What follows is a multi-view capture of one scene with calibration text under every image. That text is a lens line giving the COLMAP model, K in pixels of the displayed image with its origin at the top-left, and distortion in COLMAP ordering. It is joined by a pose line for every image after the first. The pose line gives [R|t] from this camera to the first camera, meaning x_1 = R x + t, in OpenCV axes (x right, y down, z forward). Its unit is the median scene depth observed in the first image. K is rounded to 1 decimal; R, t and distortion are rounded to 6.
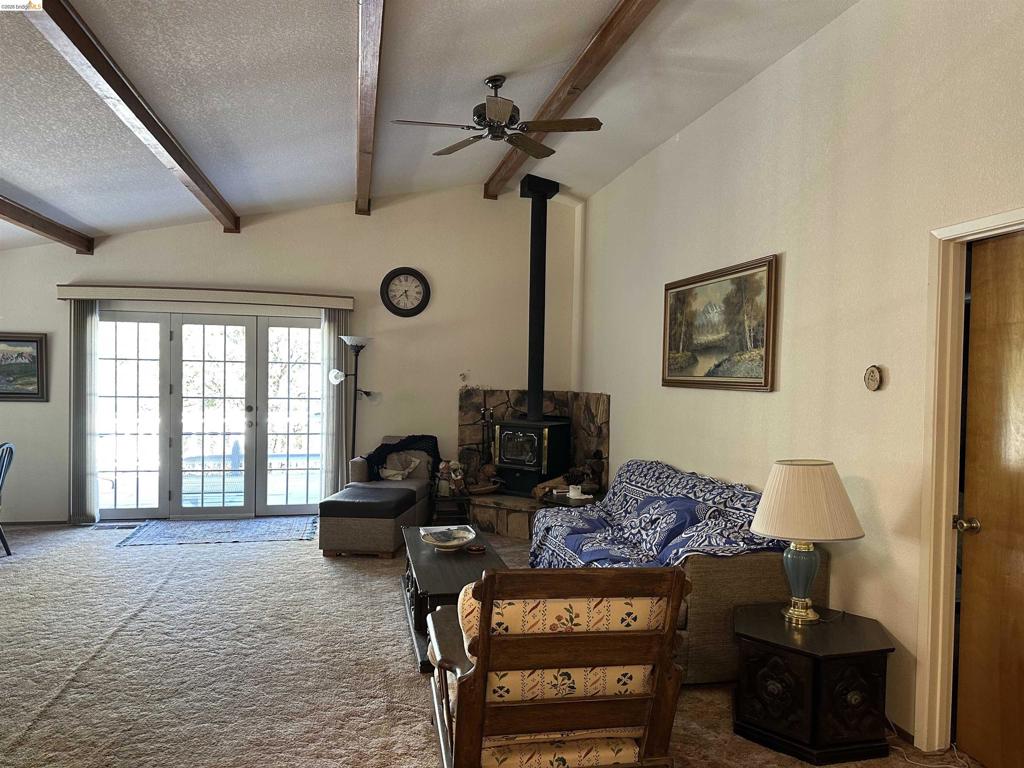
lens RADIAL K [[729.1, 0, 512.0], [0, 729.1, 384.0], [0, 0, 1]] dist [-0.005483, 0.000004]
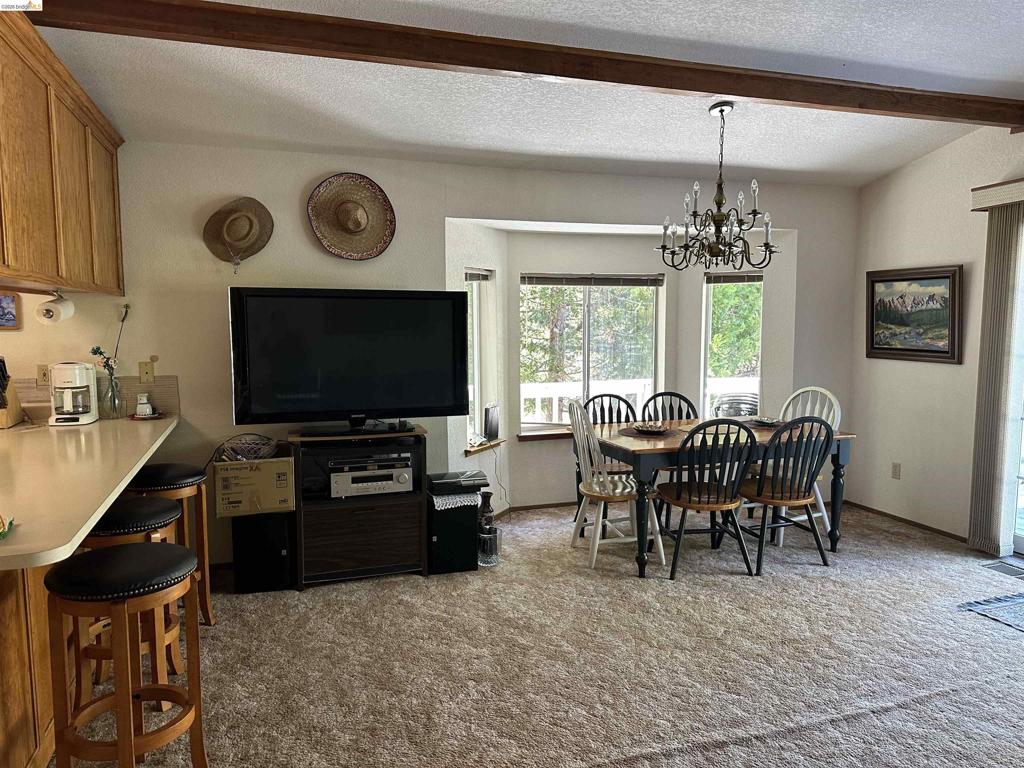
lens RADIAL K [[729.1, 0, 512.0], [0, 729.1, 384.0], [0, 0, 1]] dist [-0.005483, 0.000004]
pose [[0.113693, 0.070797, -0.990990, 0.001953], [-0.013306, 0.997477, 0.069734, 0.000899], [0.993427, 0.005258, 0.114349, 0.501800]]
